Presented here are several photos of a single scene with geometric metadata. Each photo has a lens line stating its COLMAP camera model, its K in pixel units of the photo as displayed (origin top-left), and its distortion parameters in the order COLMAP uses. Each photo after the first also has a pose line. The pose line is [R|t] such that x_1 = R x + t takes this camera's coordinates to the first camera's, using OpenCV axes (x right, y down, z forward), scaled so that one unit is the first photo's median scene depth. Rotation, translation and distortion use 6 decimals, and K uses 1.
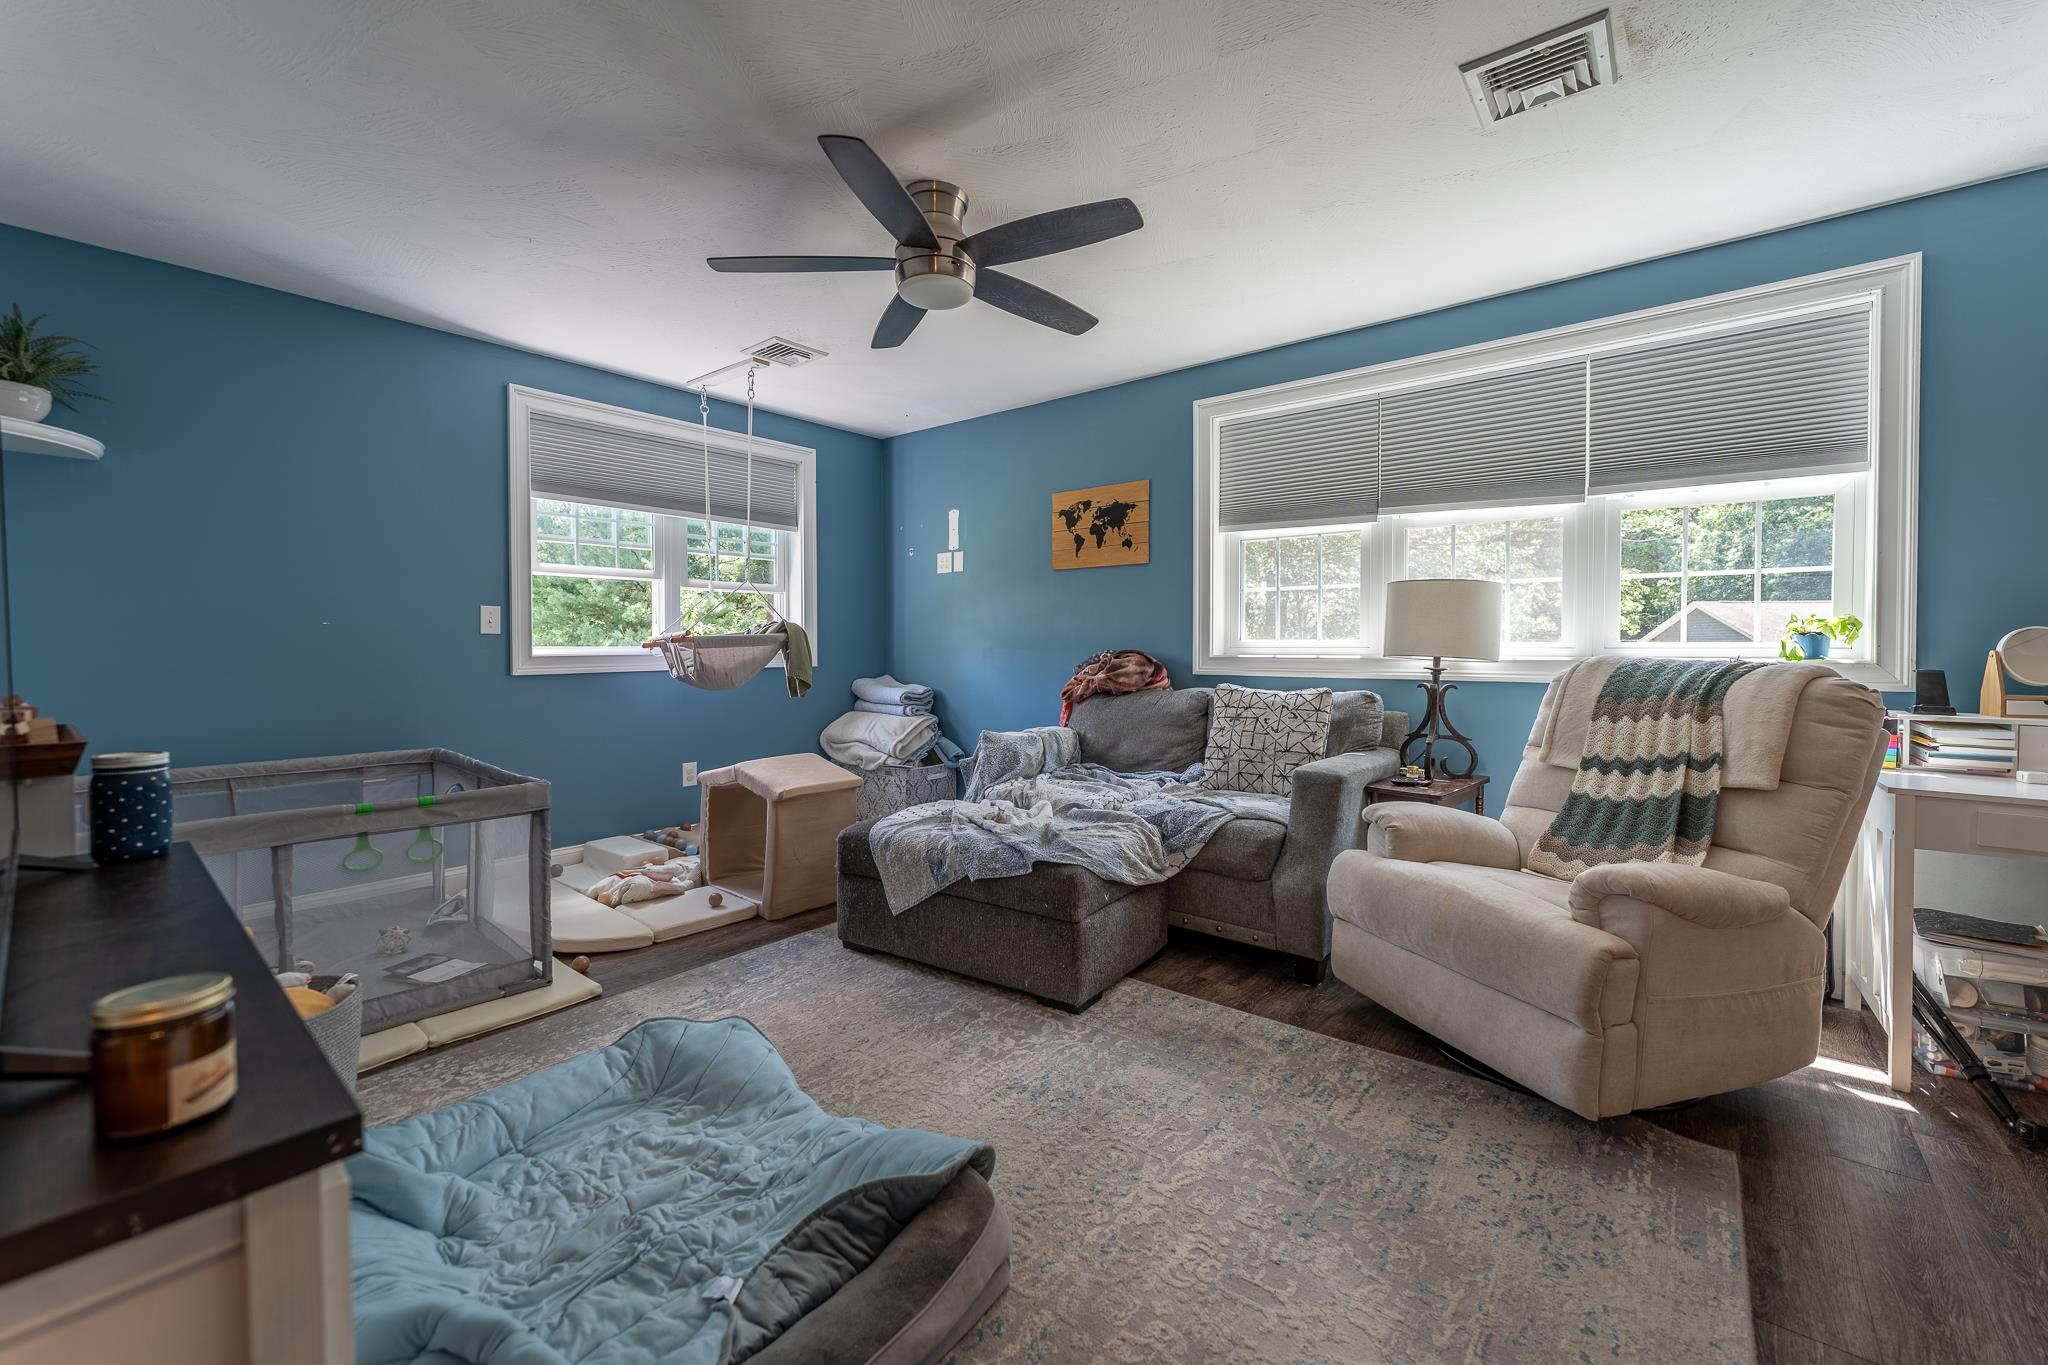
lens RADIAL K [[821.4, 0, 1047.5], [0, 821.4, 656.8], [0, 0, 1]] dist [0.000350, -0.001837]
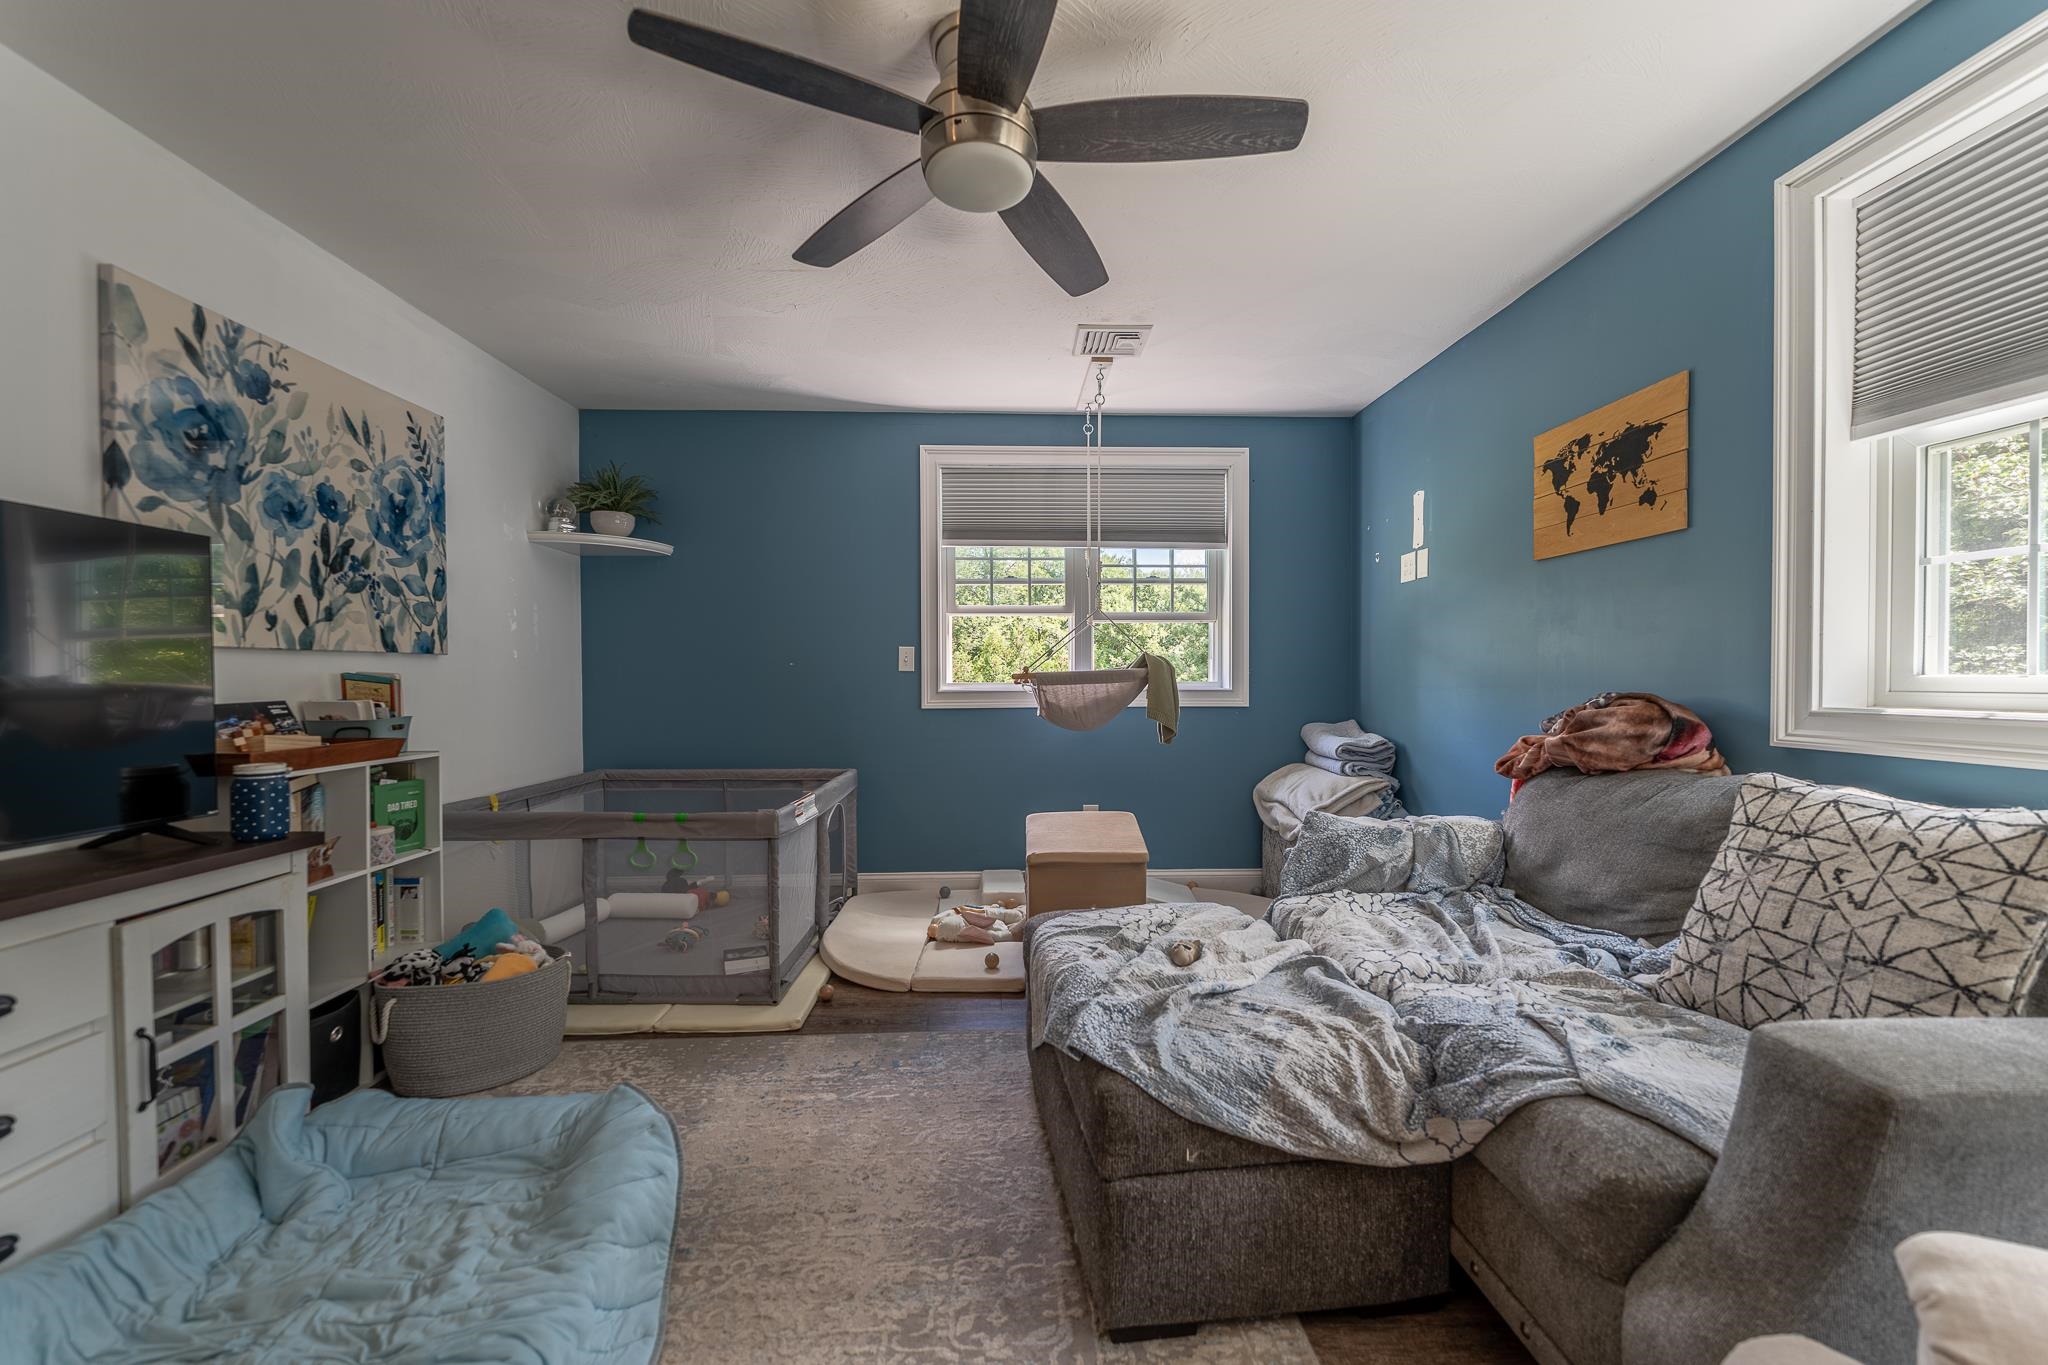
lens RADIAL K [[821.4, 0, 1019.7], [0, 821.4, 684.6], [0, 0, 1]] dist [0.000350, -0.001837]
pose [[0.652476, 0.006609, -0.757780, 0.256062], [-0.010589, 0.999944, -0.000396, -0.009931], [0.757735, 0.008283, 0.652509, 0.352599]]
